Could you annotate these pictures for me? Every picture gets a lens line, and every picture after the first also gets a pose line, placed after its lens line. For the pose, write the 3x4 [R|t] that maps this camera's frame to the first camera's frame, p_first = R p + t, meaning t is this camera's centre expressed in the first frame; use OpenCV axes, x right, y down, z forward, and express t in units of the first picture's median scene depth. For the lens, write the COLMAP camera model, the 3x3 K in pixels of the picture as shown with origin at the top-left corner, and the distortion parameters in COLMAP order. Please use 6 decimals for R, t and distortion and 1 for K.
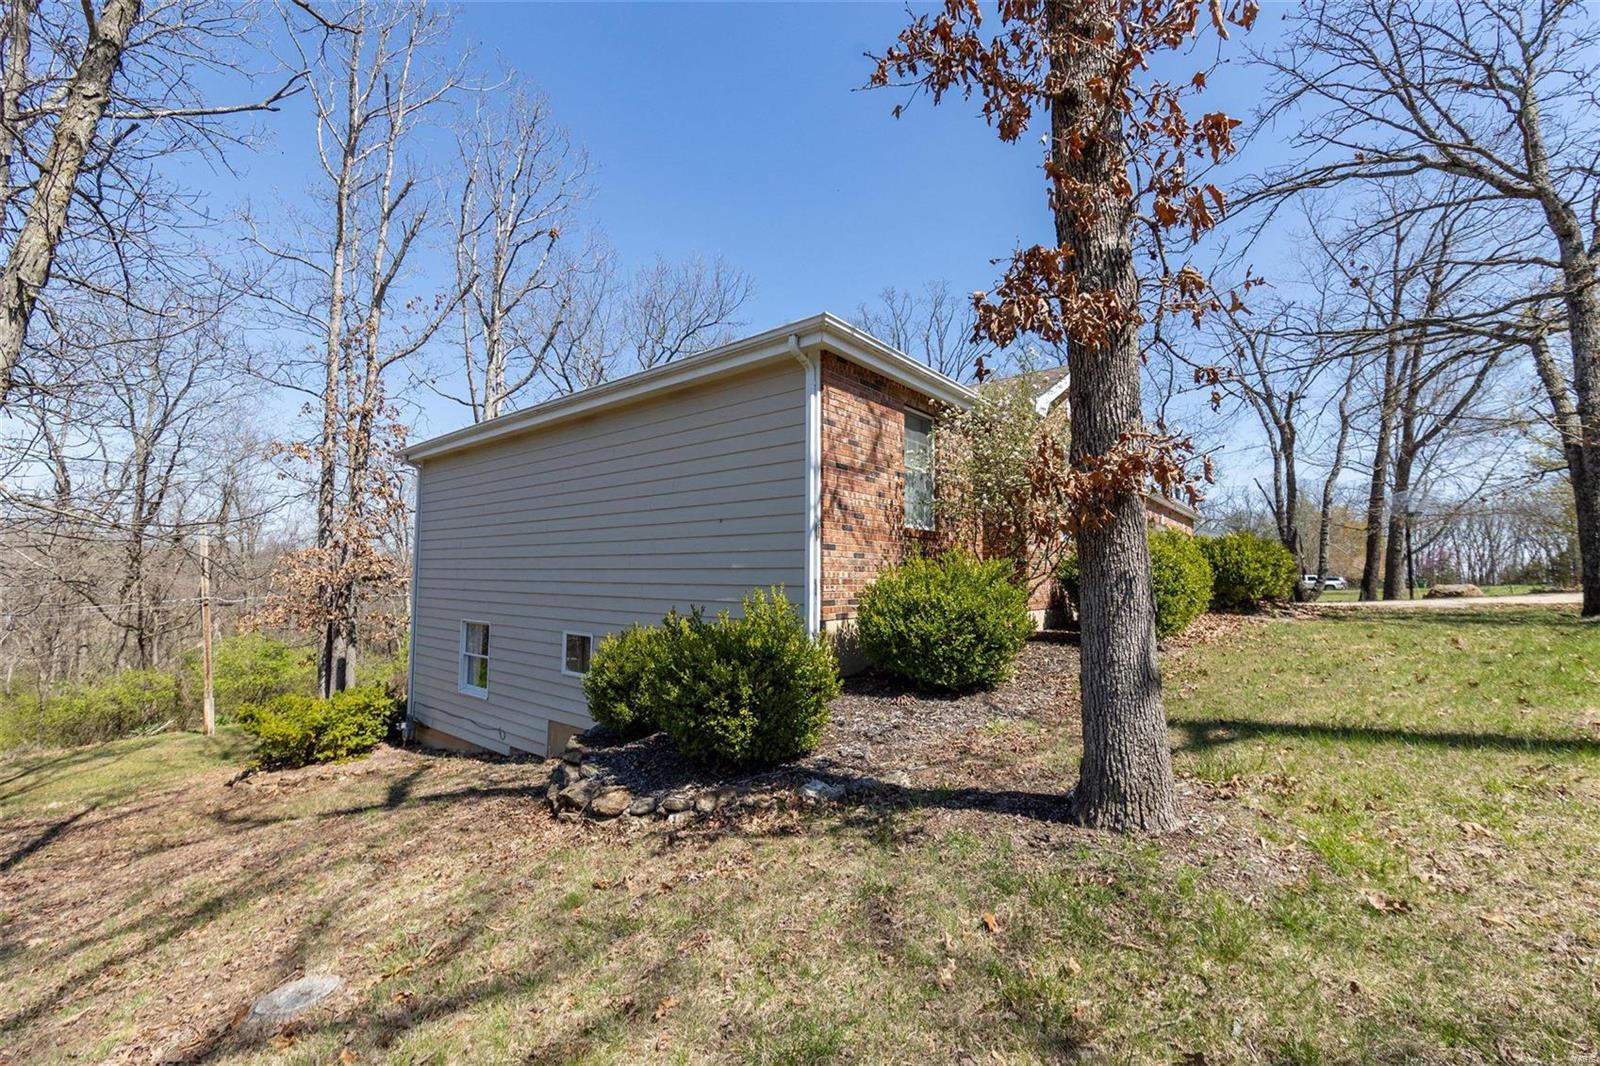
lens RADIAL K [[629.8, 0, 793.6], [0, 629.8, 541.2], [0, 0, 1]] dist [-0.004933, 0.000819]
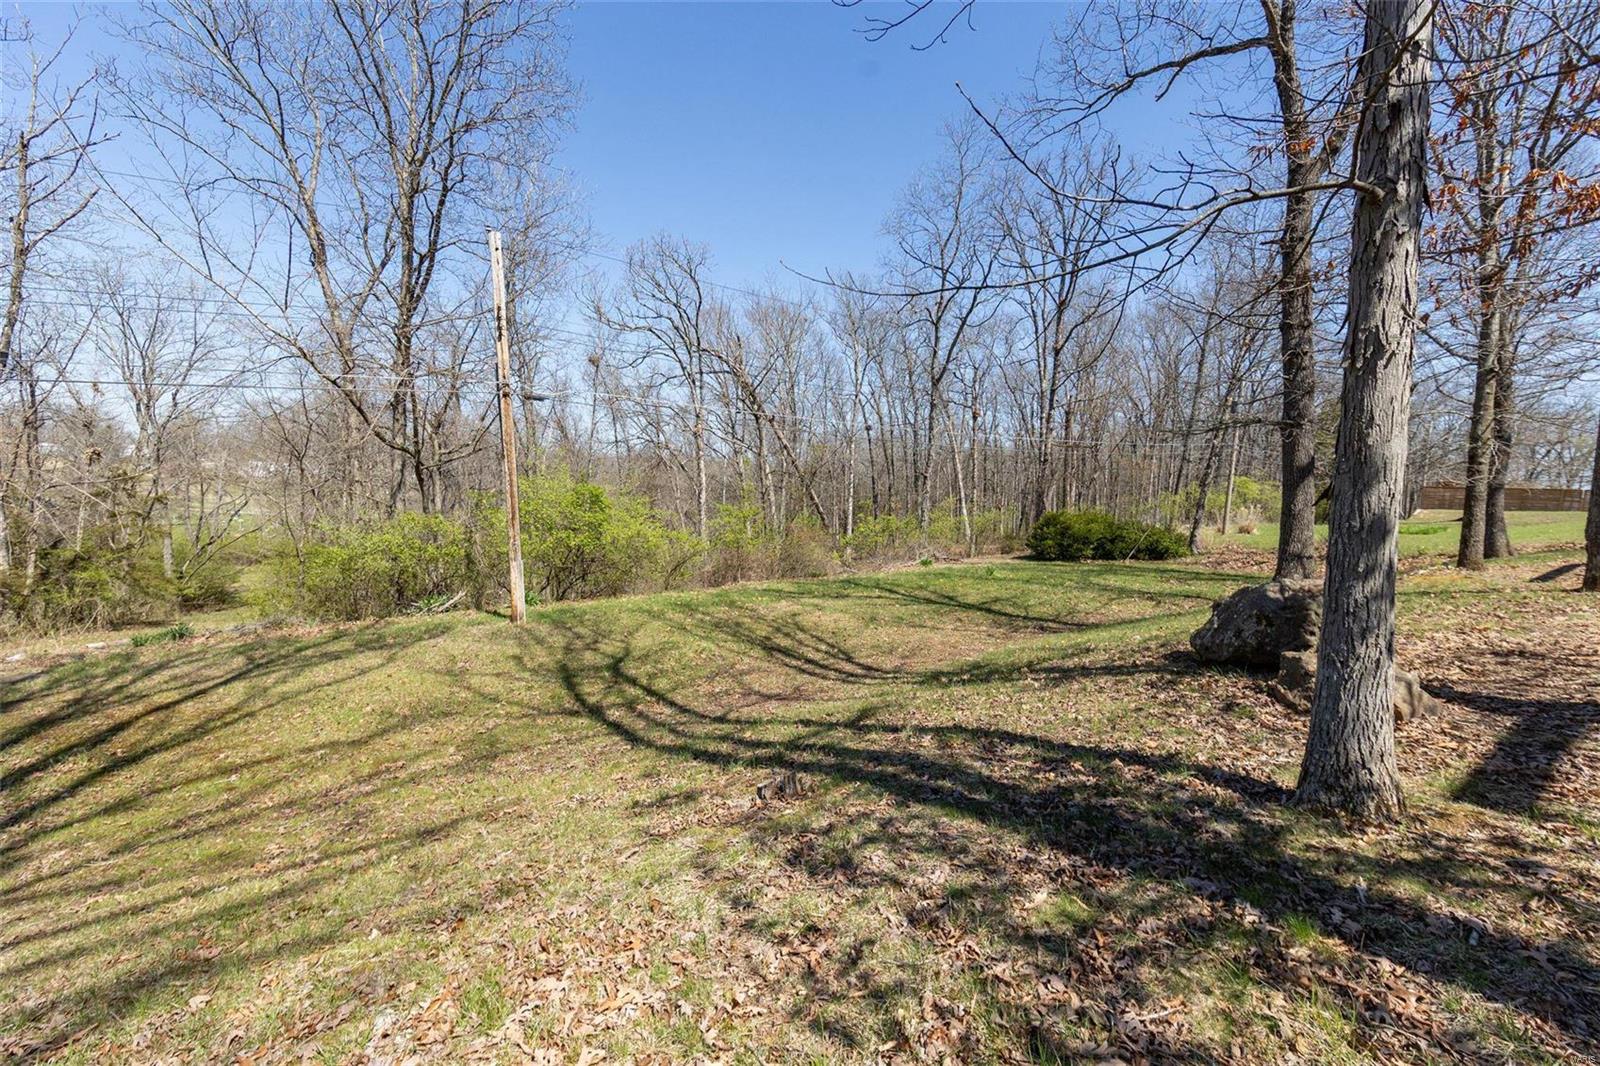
lens RADIAL K [[629.8, 0, 805.6], [0, 629.8, 534.0], [0, 0, 1]] dist [-0.004933, 0.000819]
pose [[0.964431, 0.055156, -0.258516, -0.506035], [-0.021720, 0.991216, 0.130455, 0.139074], [0.263441, -0.120200, 0.957158, 0.497870]]
